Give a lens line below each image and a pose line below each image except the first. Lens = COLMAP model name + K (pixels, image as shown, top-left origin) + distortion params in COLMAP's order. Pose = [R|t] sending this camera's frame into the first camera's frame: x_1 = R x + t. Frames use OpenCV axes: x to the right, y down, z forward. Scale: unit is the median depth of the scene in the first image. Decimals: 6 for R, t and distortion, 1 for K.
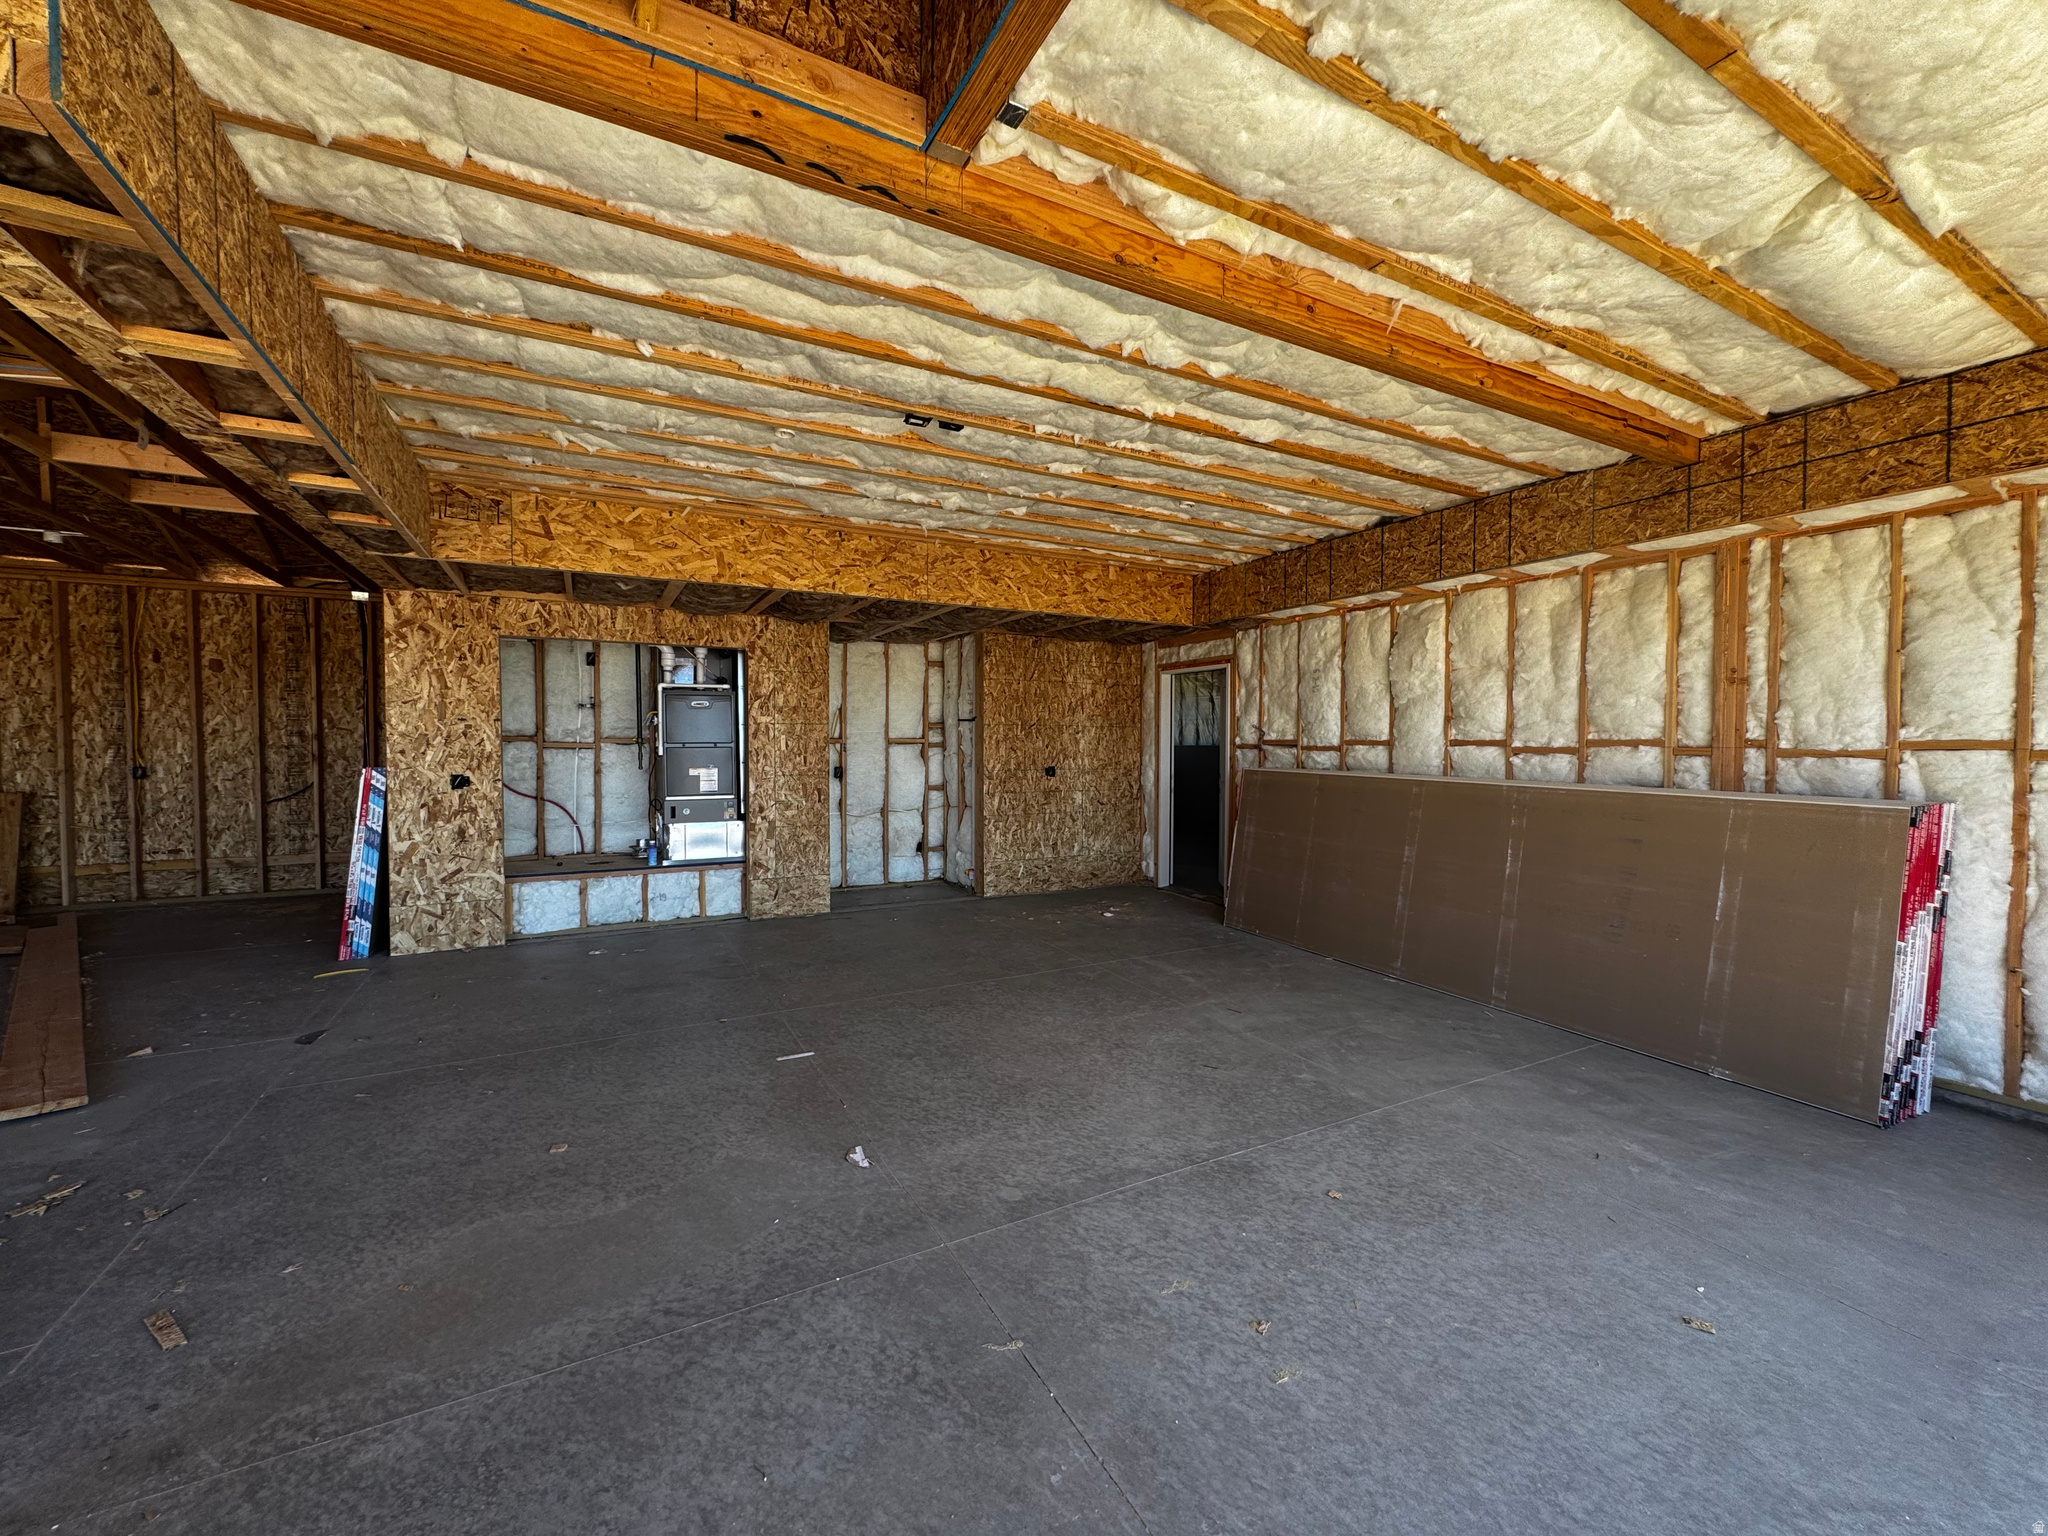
lens RADIAL K [[822.0, 0, 1023.8], [0, 822.0, 762.2], [0, 0, 1]] dist [-0.000077, -0.000447]
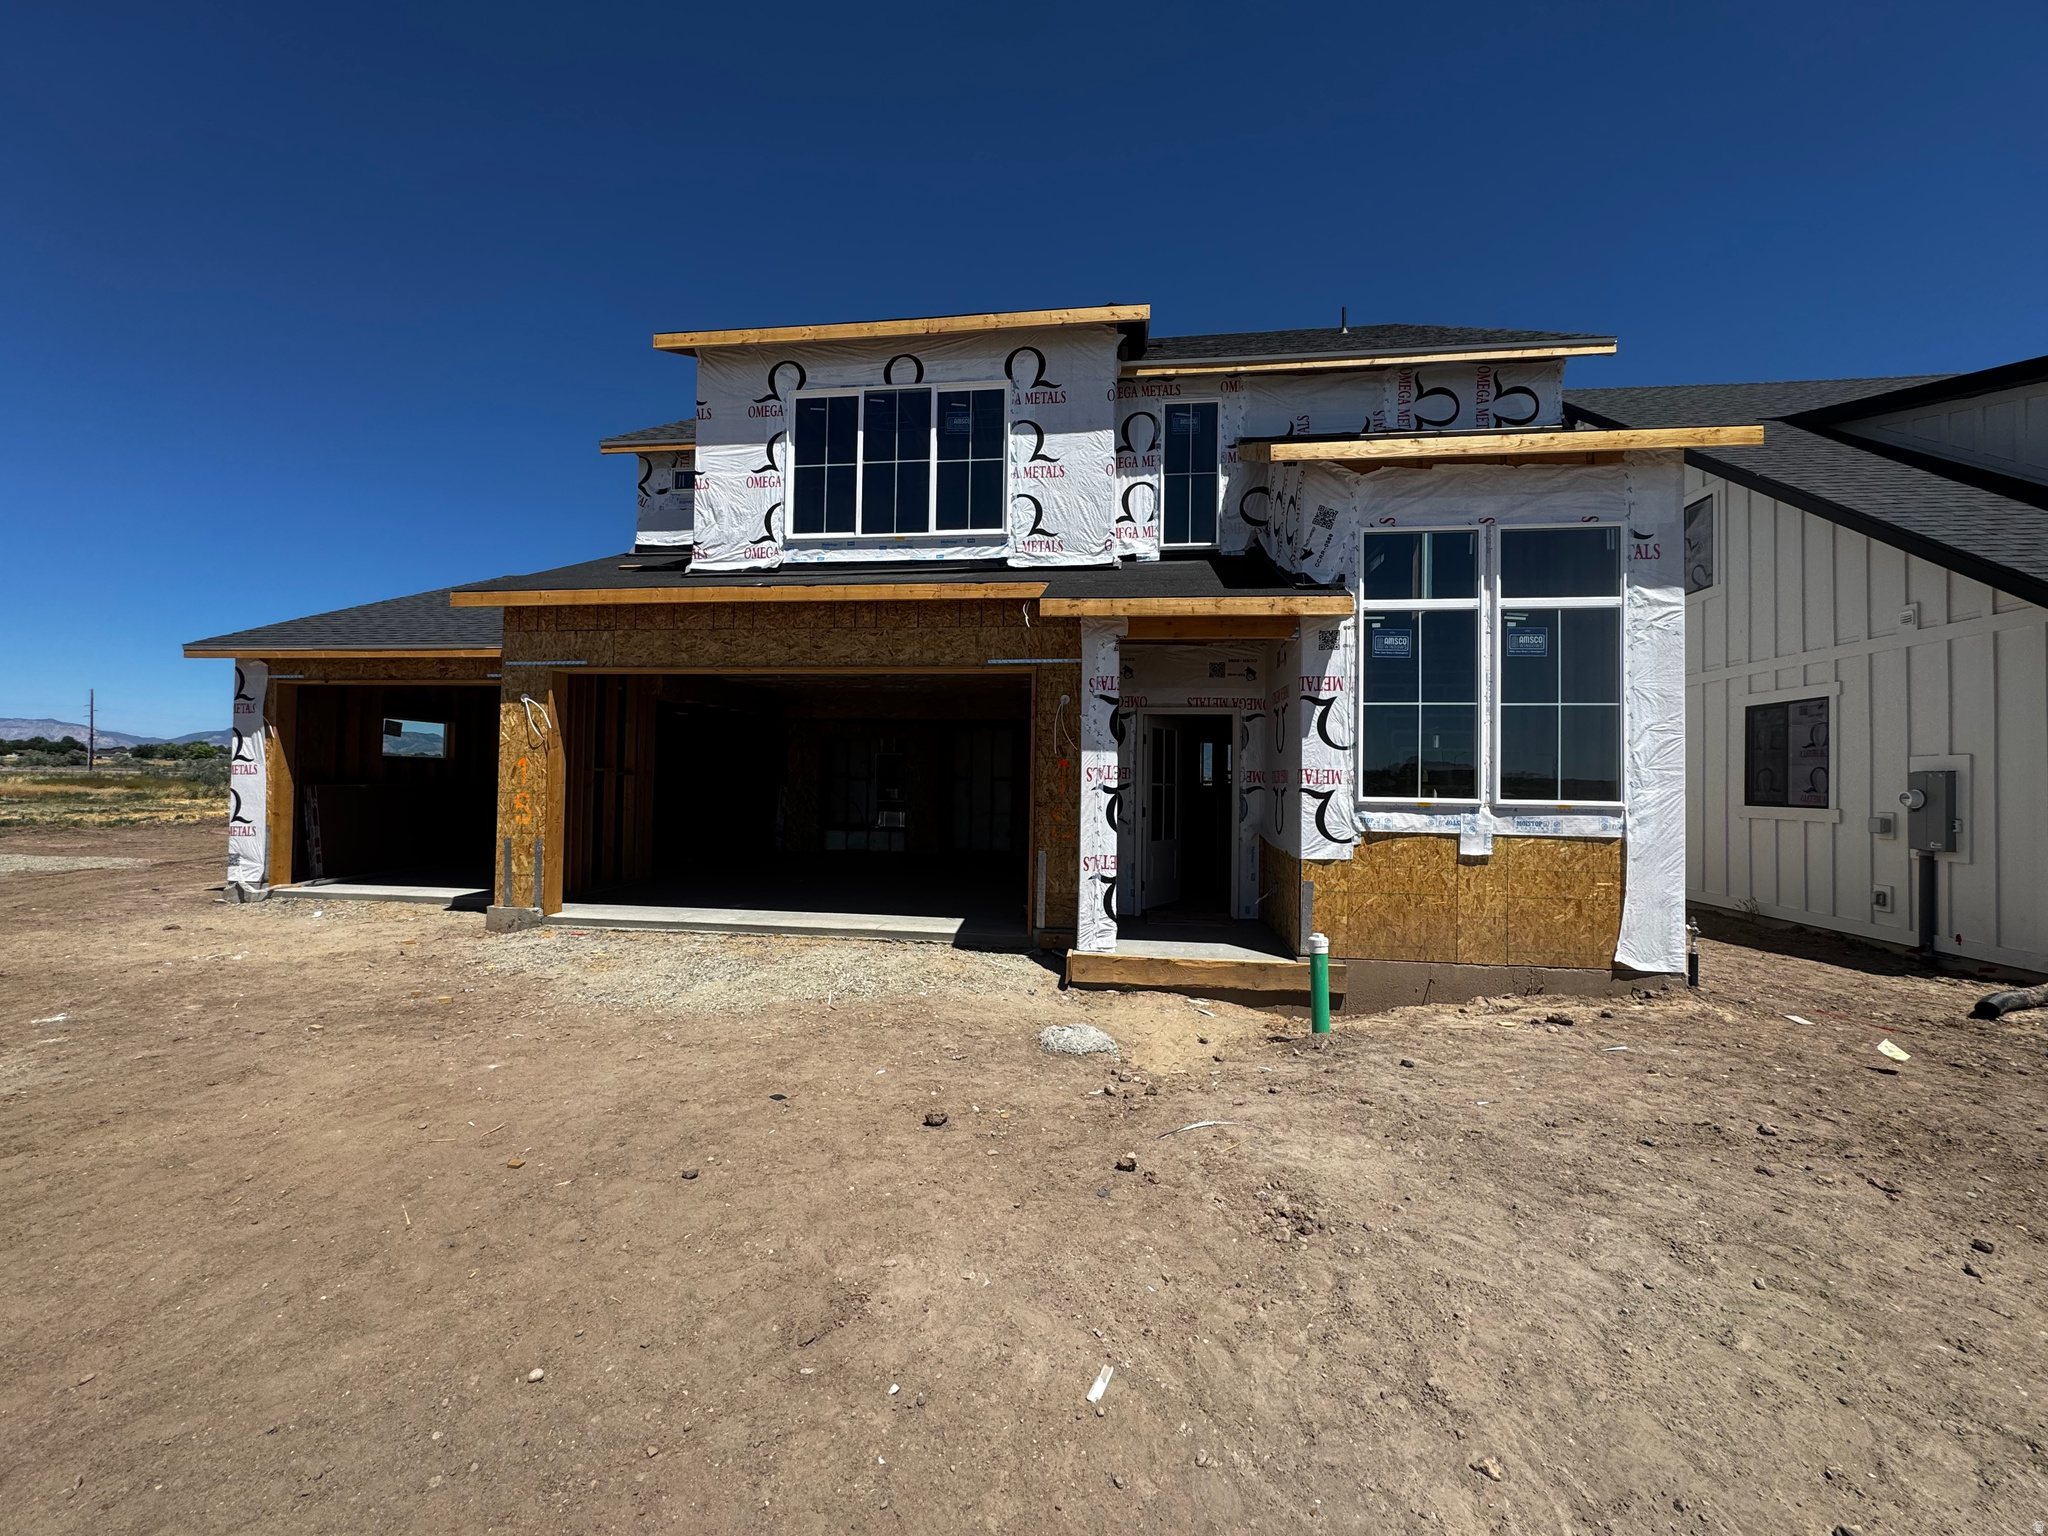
lens RADIAL K [[822.0, 0, 1021.2], [0, 822.0, 761.8], [0, 0, 1]] dist [-0.000077, -0.000447]
pose [[0.815104, -0.003871, -0.579302, 1.428109], [-0.026934, 0.998643, -0.044570, 0.028036], [0.578688, 0.051932, 0.813894, -0.801236]]
